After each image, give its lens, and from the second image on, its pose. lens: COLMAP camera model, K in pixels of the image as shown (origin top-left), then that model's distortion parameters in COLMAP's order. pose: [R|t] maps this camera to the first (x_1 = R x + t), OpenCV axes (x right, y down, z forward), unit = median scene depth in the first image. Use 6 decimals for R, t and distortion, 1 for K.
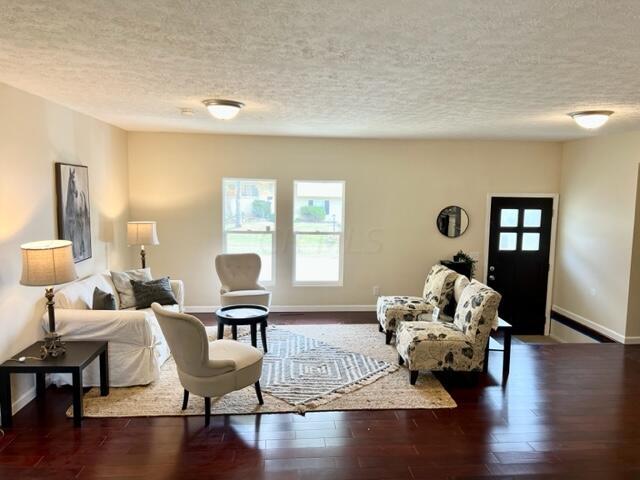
lens RADIAL K [[479.8, 0, 321.1], [0, 479.8, 241.0], [0, 0, 1]] dist [0.045889, -0.039520]
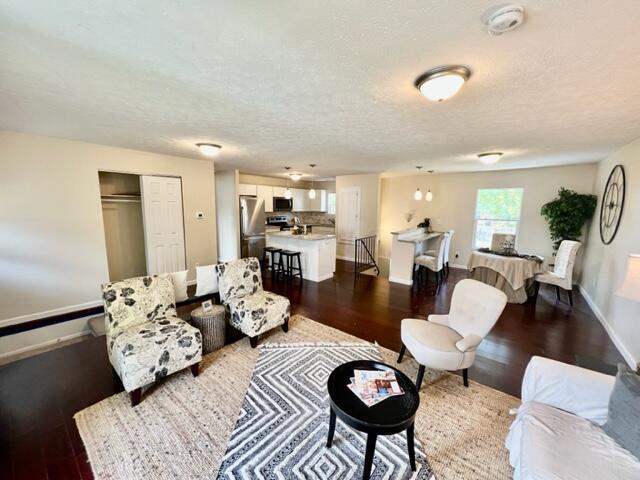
lens RADIAL K [[256.4, 0, 318.8], [0, 256.4, 241.7], [0, 0, 1]] dist [-0.002600, 0.000067]
pose [[-0.723662, -0.108264, 0.681610, -0.361410], [0.062086, 0.973403, 0.220528, -0.115758], [-0.687356, 0.201906, -0.697693, 1.424406]]
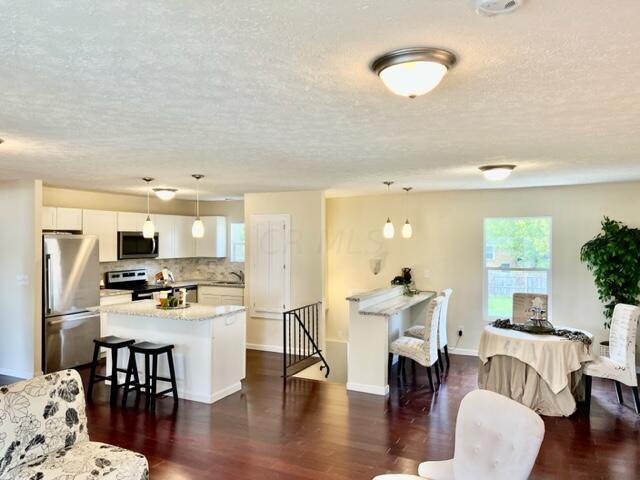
lens RADIAL K [[479.8, 0, 320.2], [0, 479.8, 240.1], [0, 0, 1]] dist [0.045889, -0.039520]
pose [[-0.855343, -0.012514, 0.517910, -0.363623], [0.051859, 0.992619, 0.109631, -0.156300], [-0.515459, 0.120630, -0.848381, 1.410977]]
